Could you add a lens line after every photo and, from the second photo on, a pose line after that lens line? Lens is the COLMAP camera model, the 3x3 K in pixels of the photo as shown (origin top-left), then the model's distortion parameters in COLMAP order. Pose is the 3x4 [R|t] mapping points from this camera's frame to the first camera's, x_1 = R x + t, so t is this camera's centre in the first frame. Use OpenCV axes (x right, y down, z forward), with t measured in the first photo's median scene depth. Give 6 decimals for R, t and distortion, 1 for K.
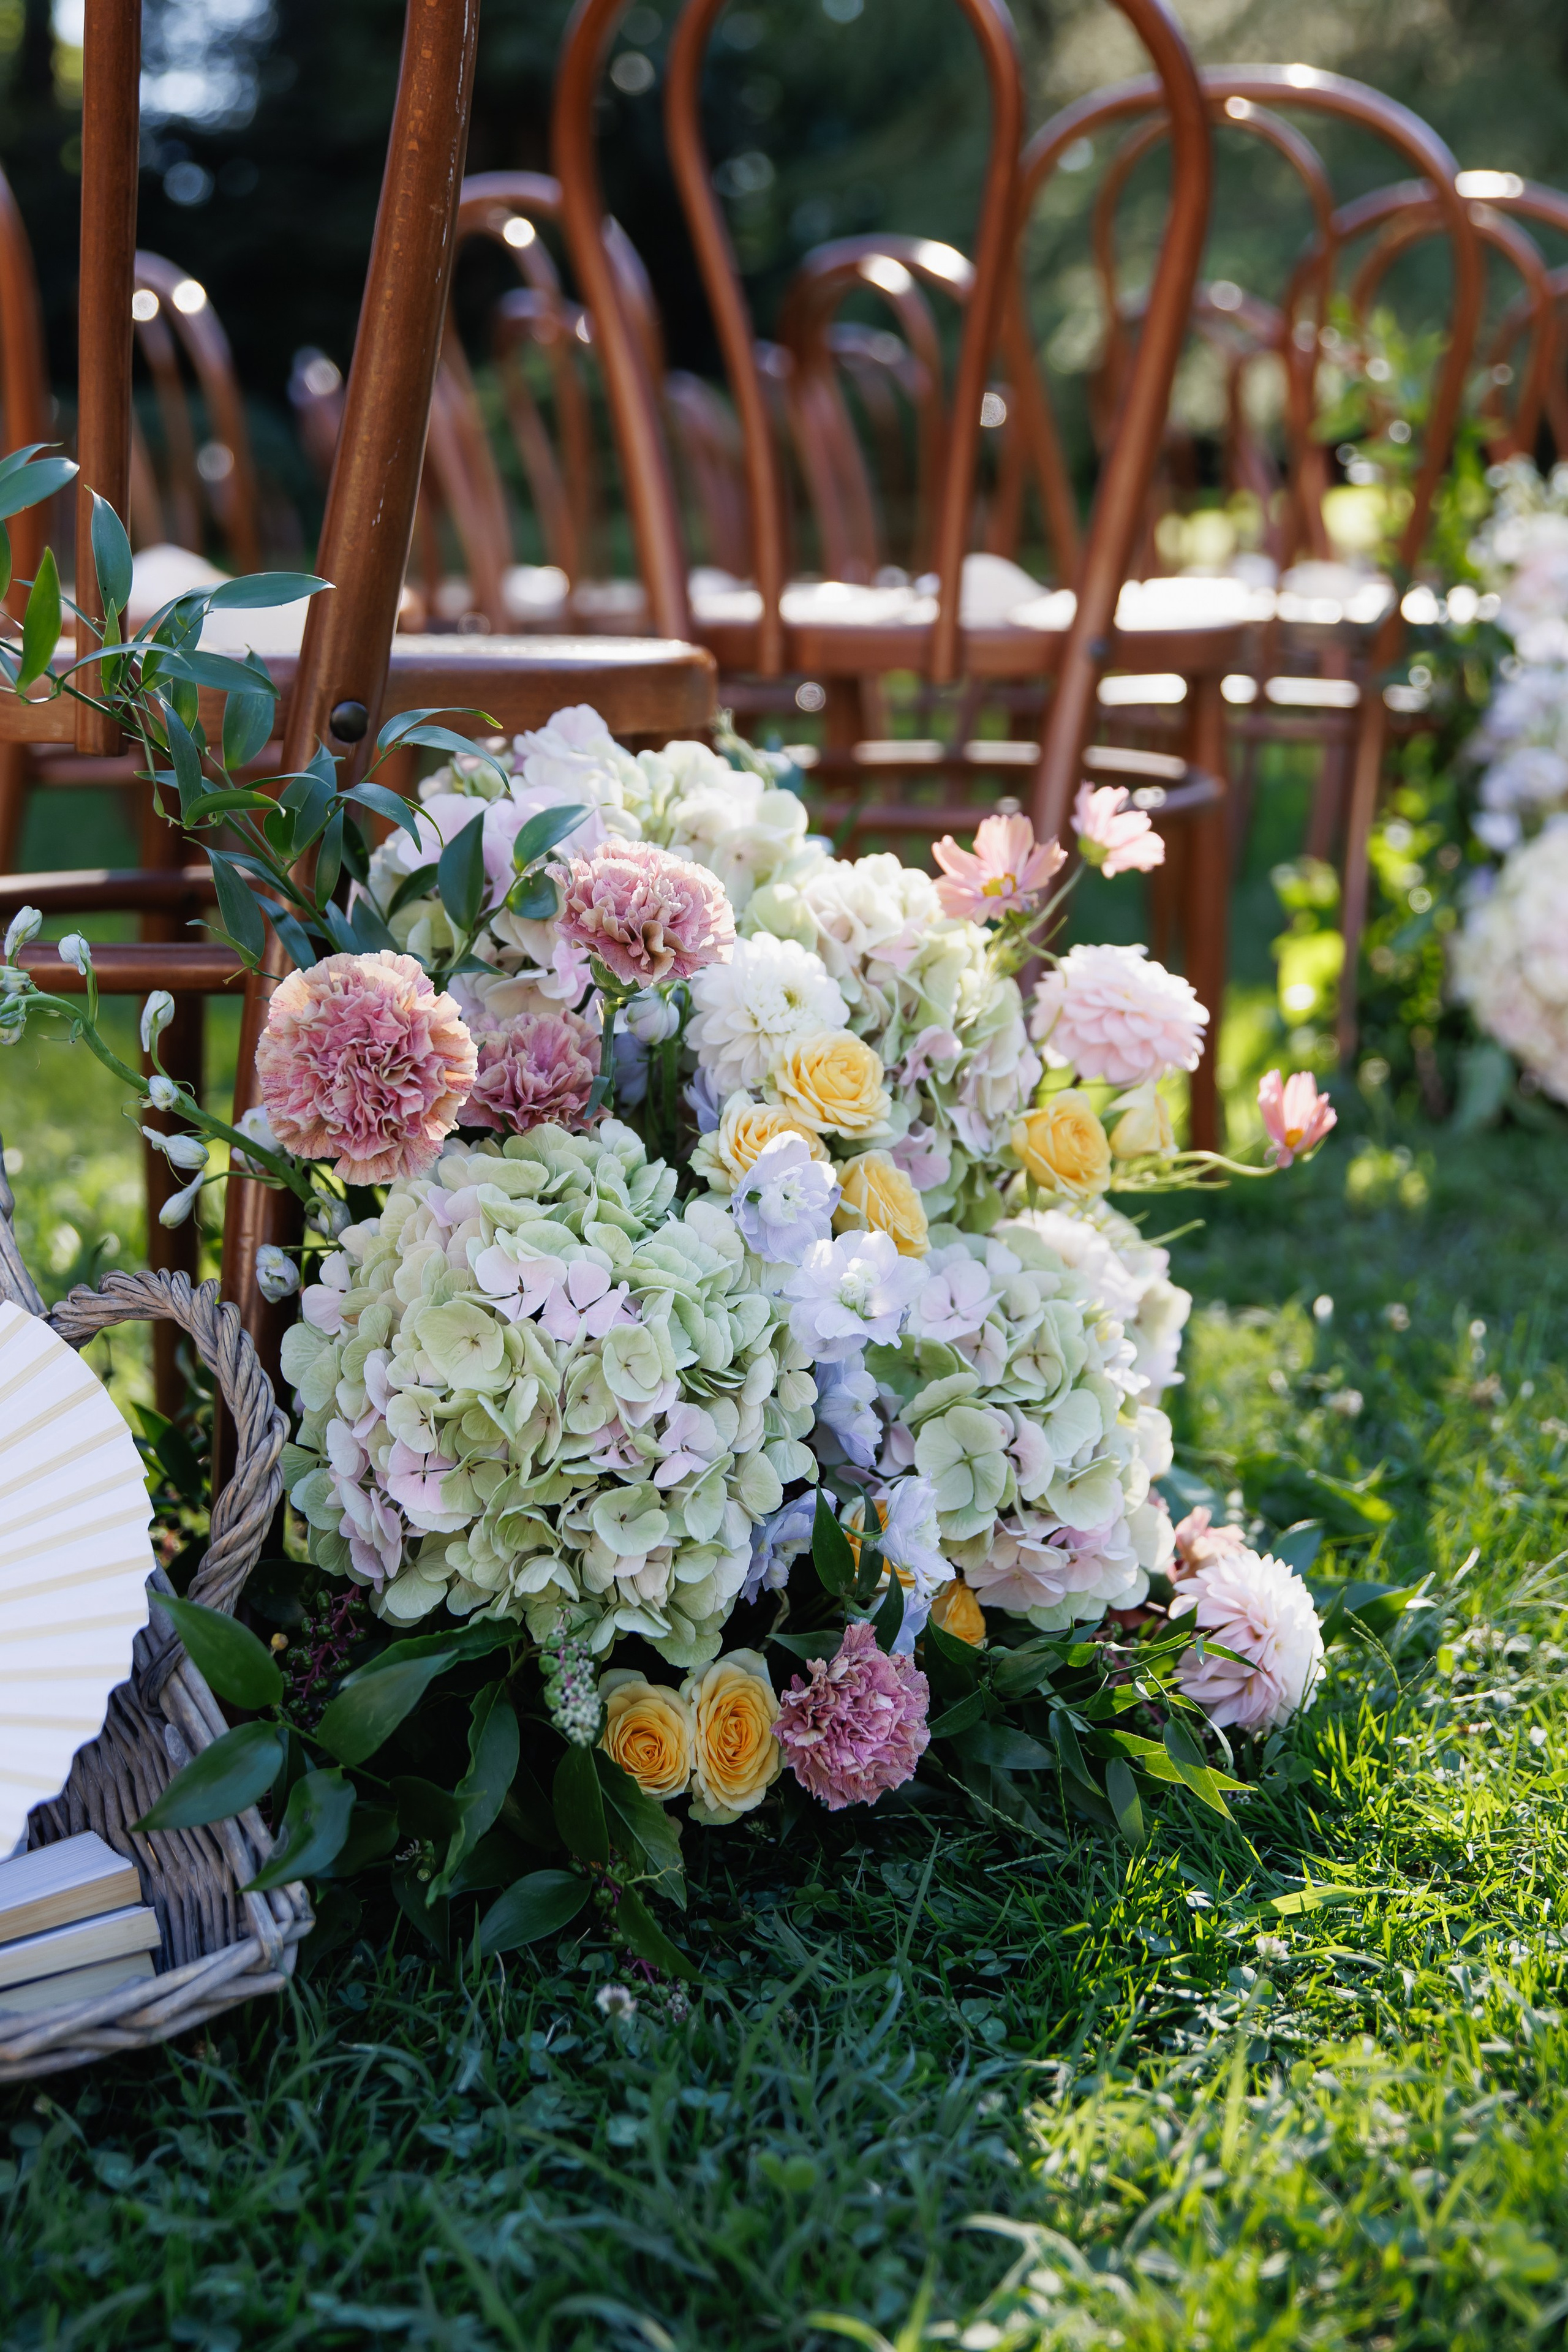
lens RADIAL K [[2954.1, 0, 784.0], [0, 2954.1, 1176.0], [0, 0, 1]] dist [0.001584, 0.001552]
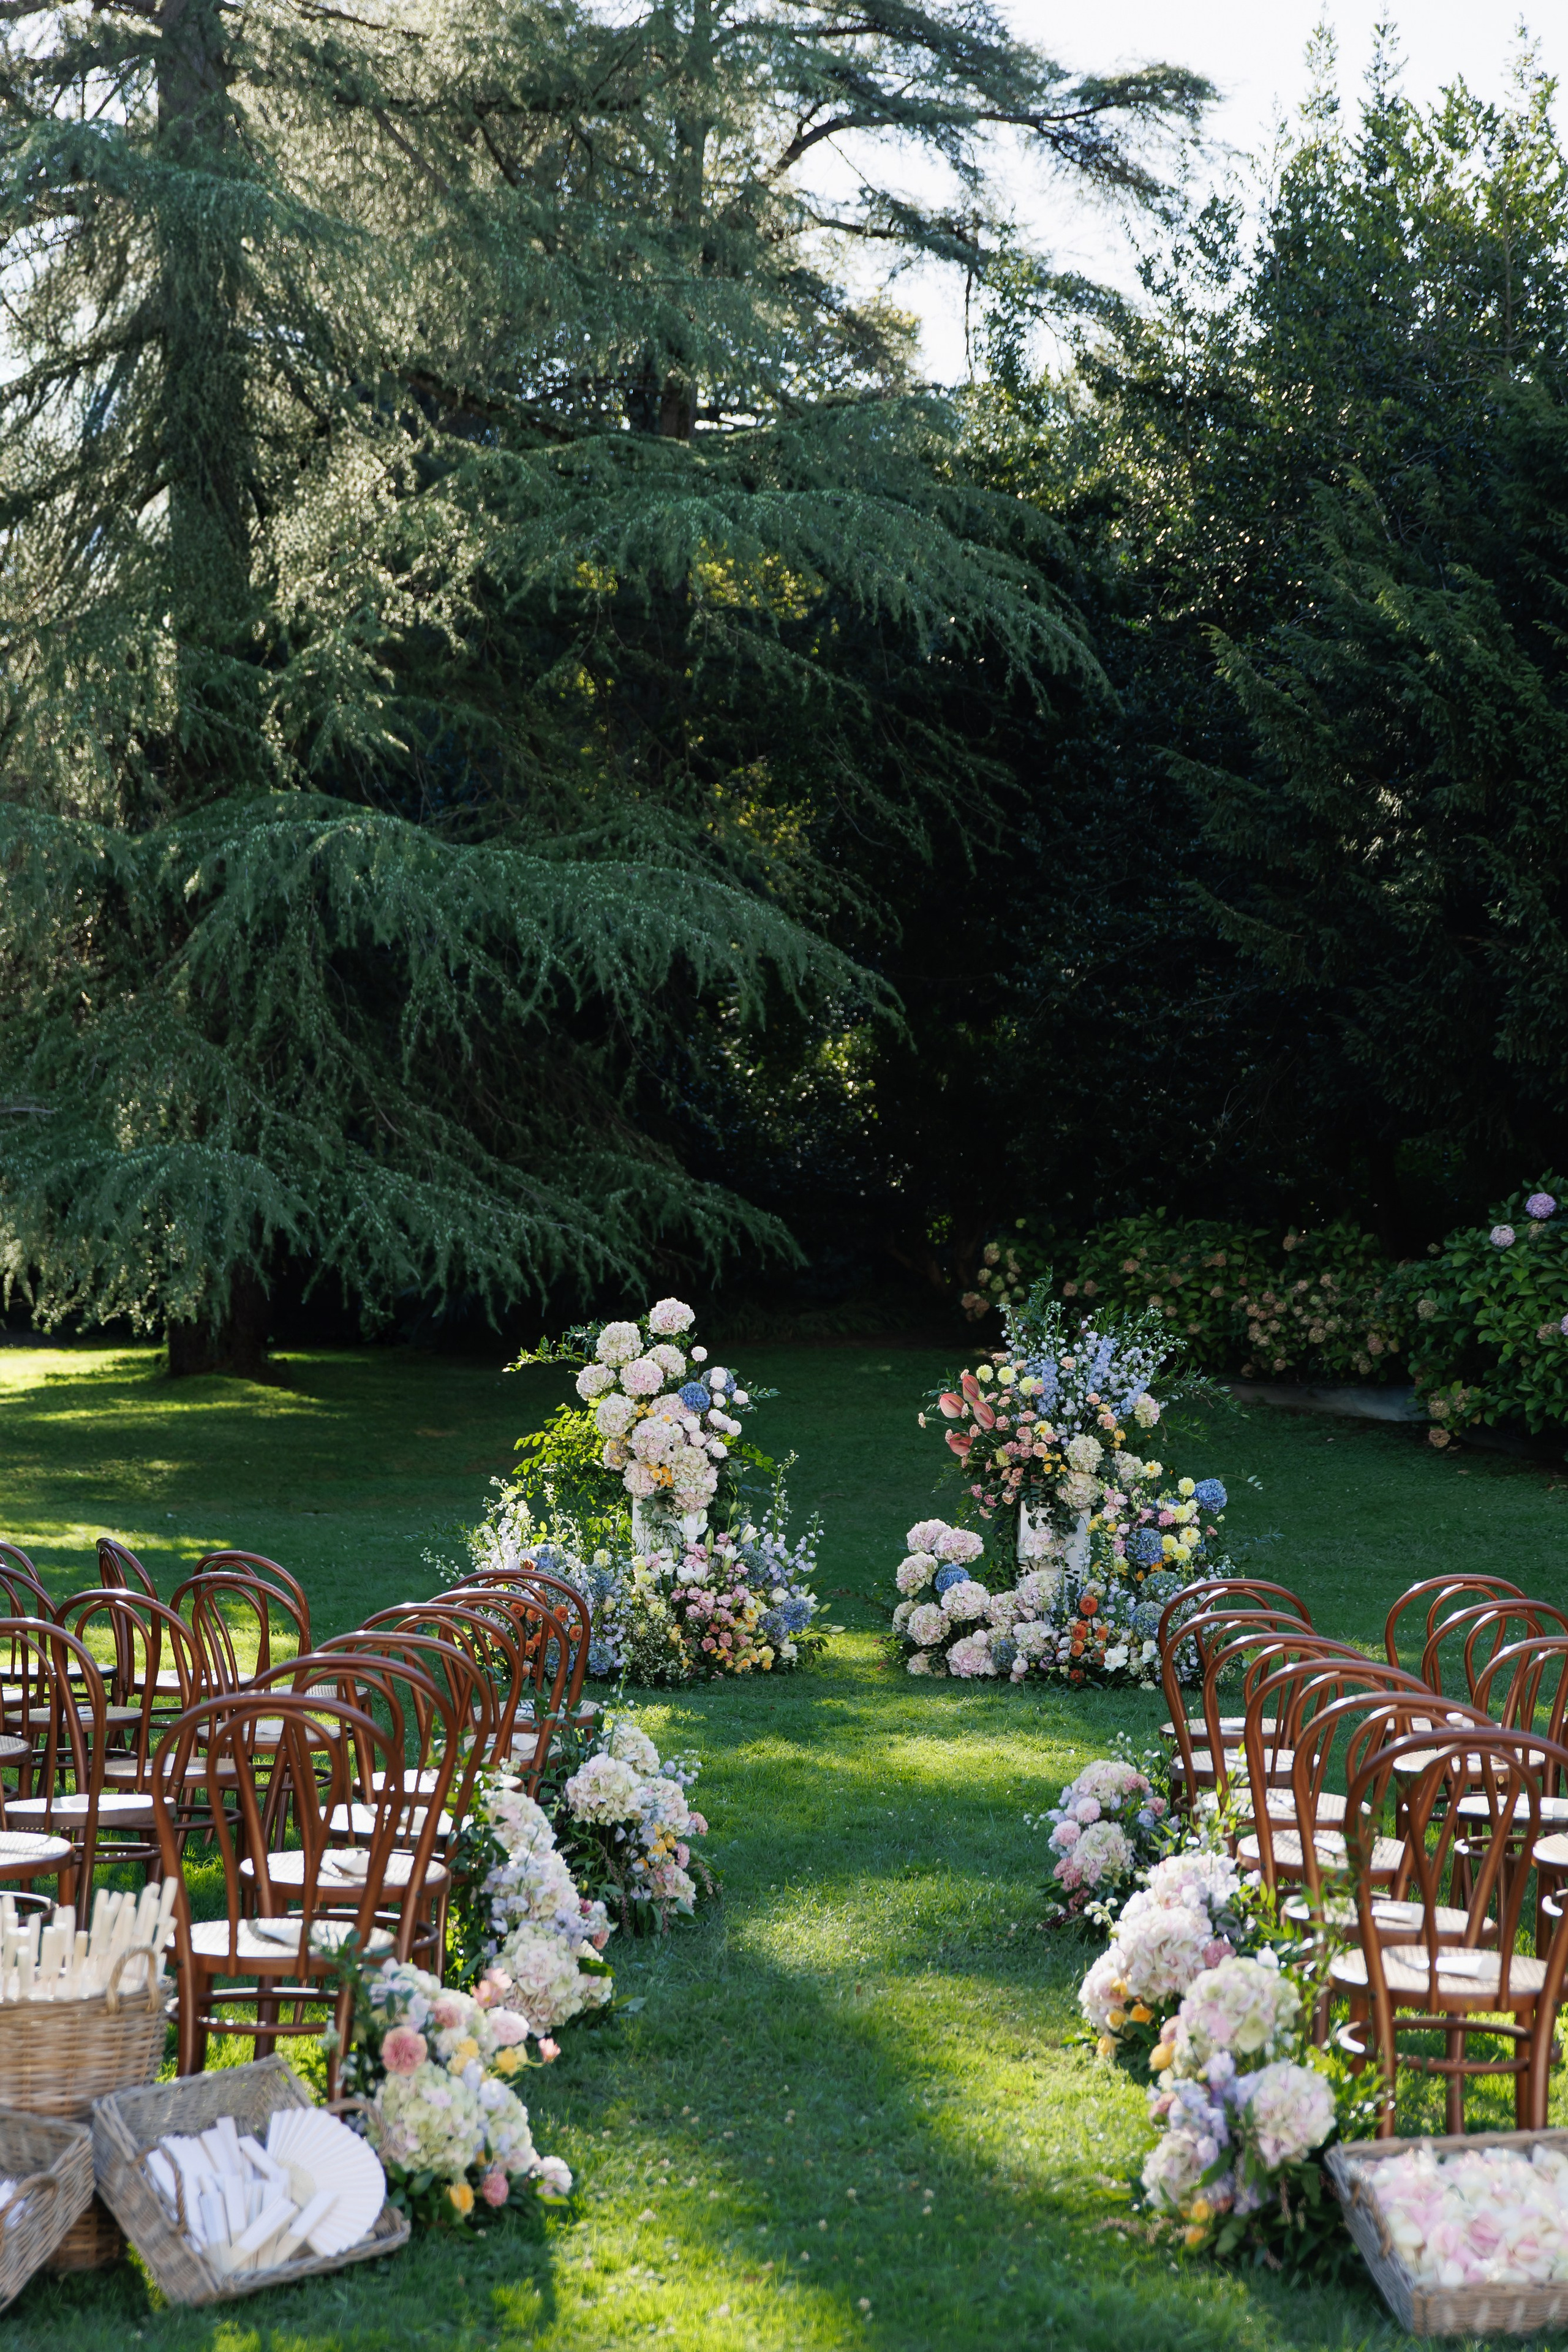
lens RADIAL K [[3512.7, 0, 784.0], [0, 3512.7, 1176.0], [0, 0, 1]] dist [0.006790, -0.036253]
pose [[0.903143, 0.048828, 0.426554, -1.731520], [0.061487, 0.968561, -0.241060, 0.000596], [-0.424914, 0.243939, 0.871747, -3.815991]]
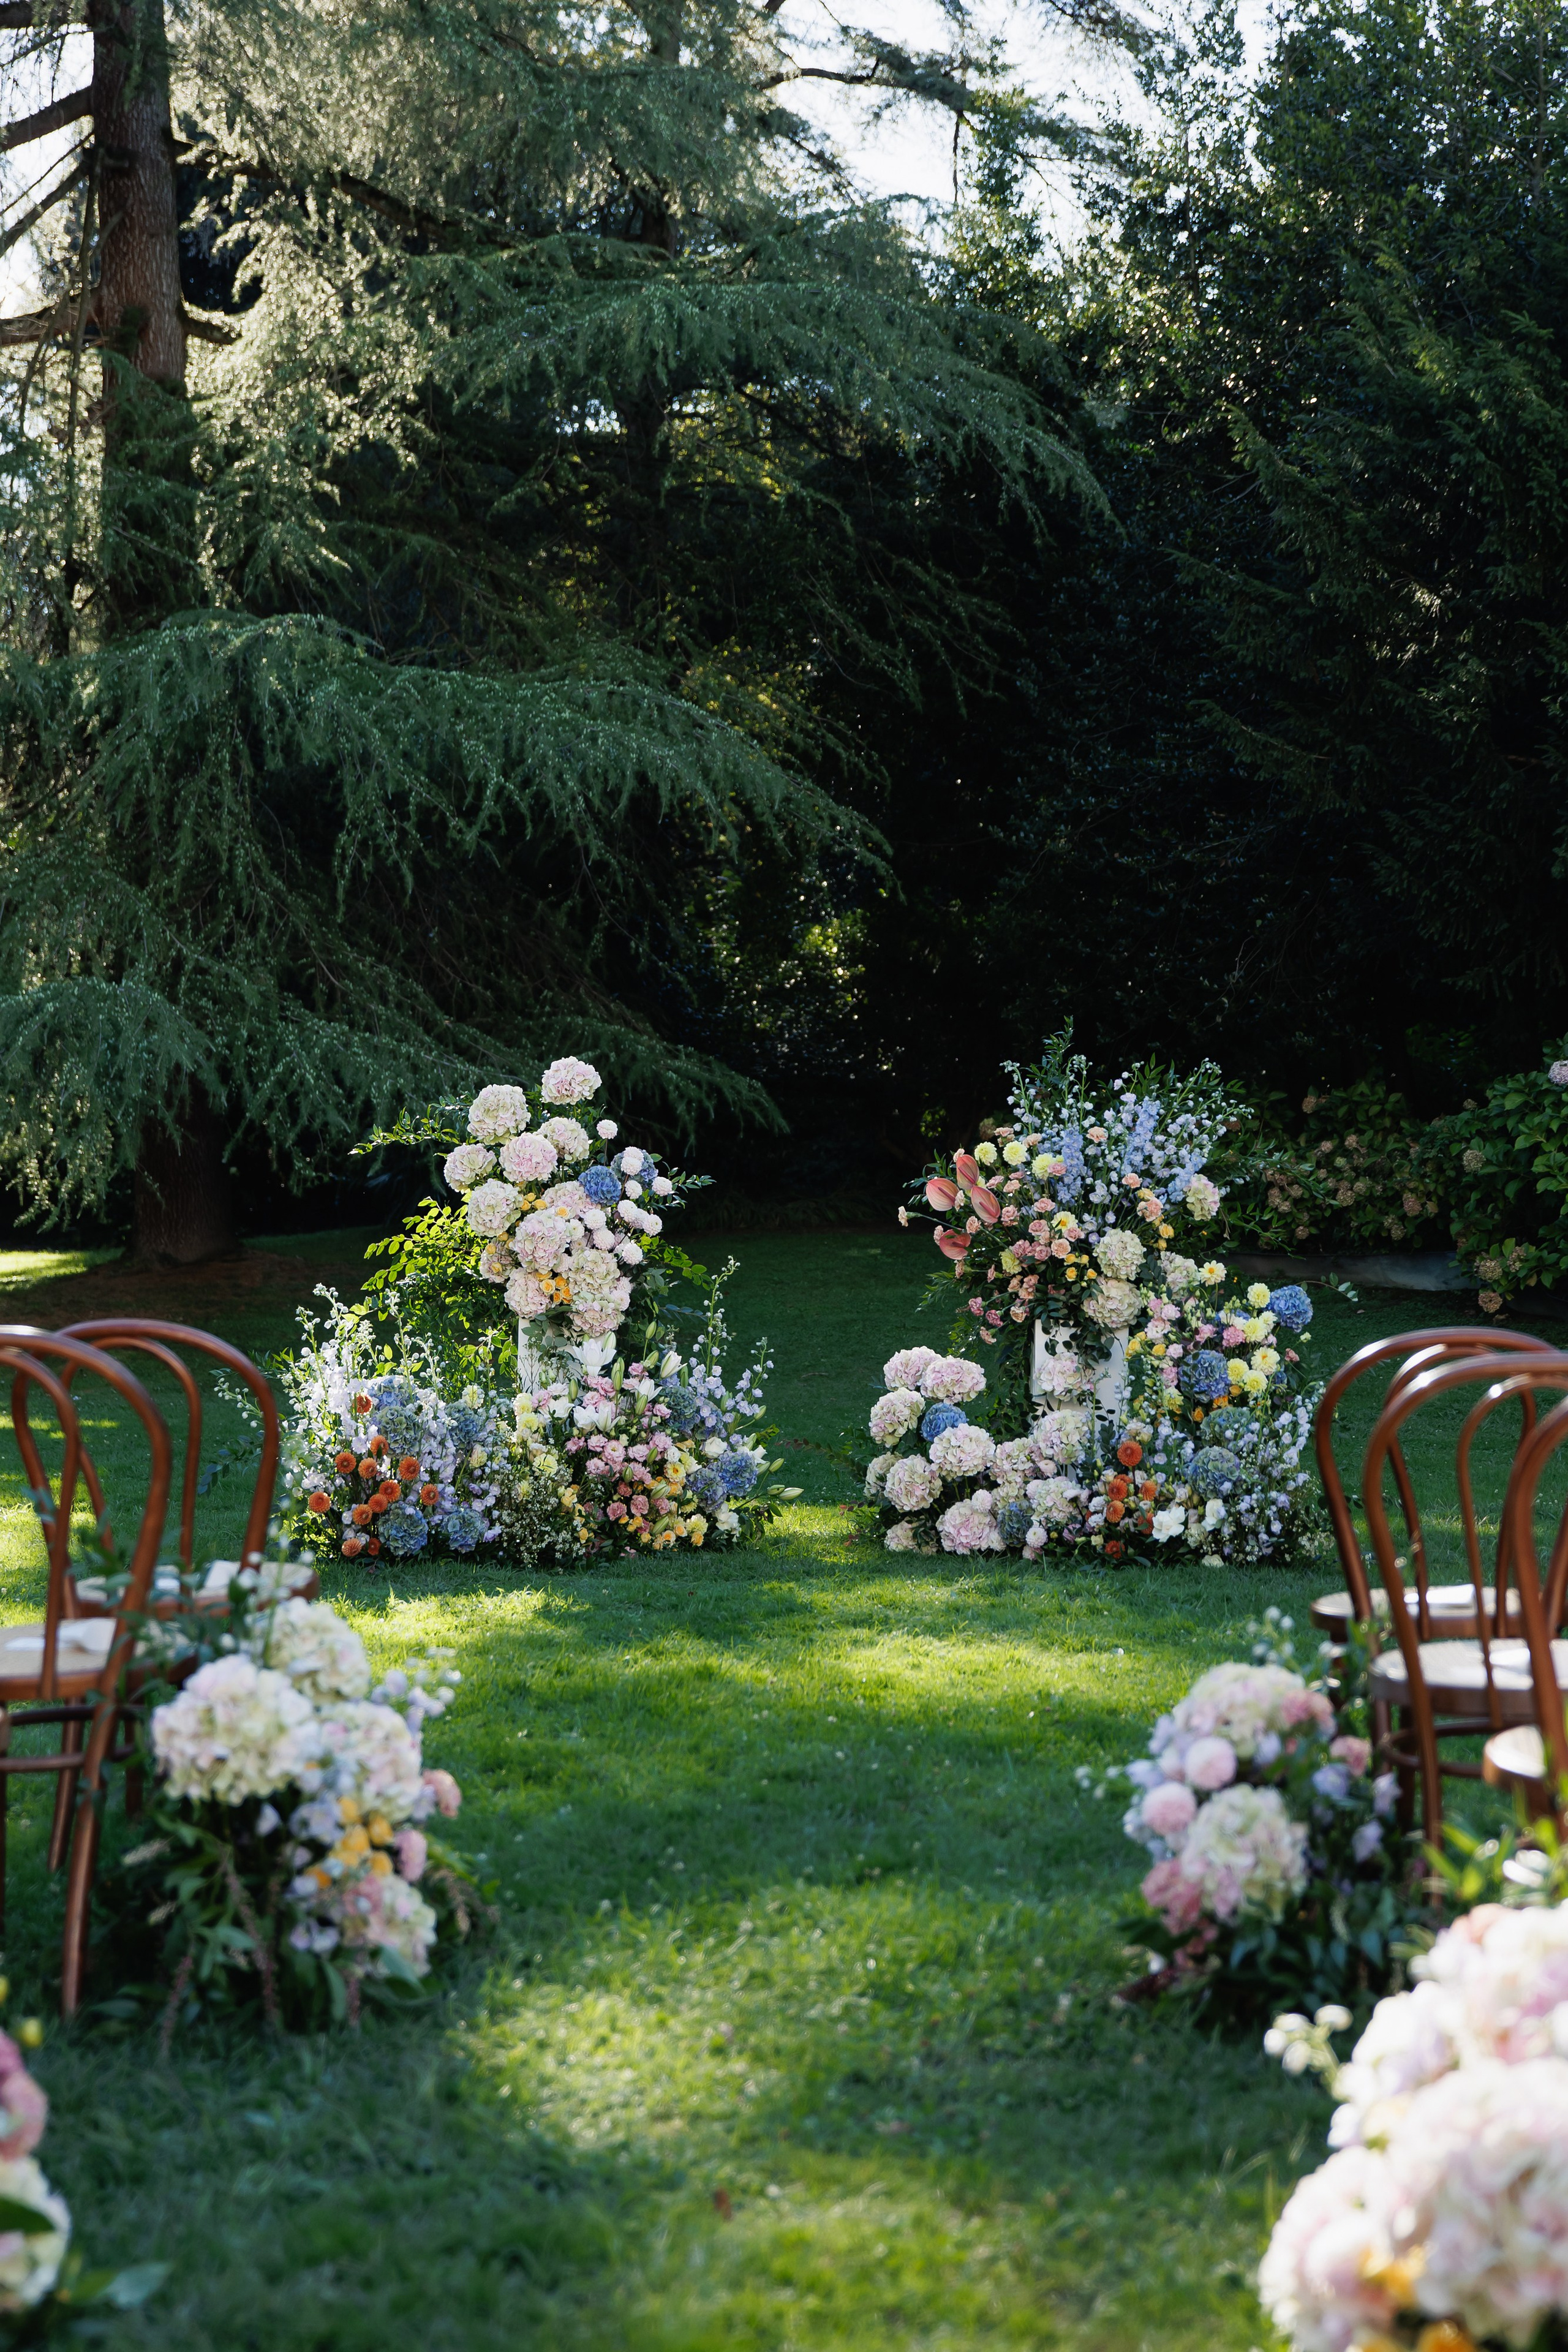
lens RADIAL K [[3236.8, 0, 784.0], [0, 3236.8, 1176.0], [0, 0, 1]] dist [0.018025, -0.120874]
pose [[0.904500, 0.036436, 0.424915, 0.214477], [0.067385, 0.971618, -0.226754, -0.312517], [-0.421117, 0.233732, 0.876373, -0.211366]]
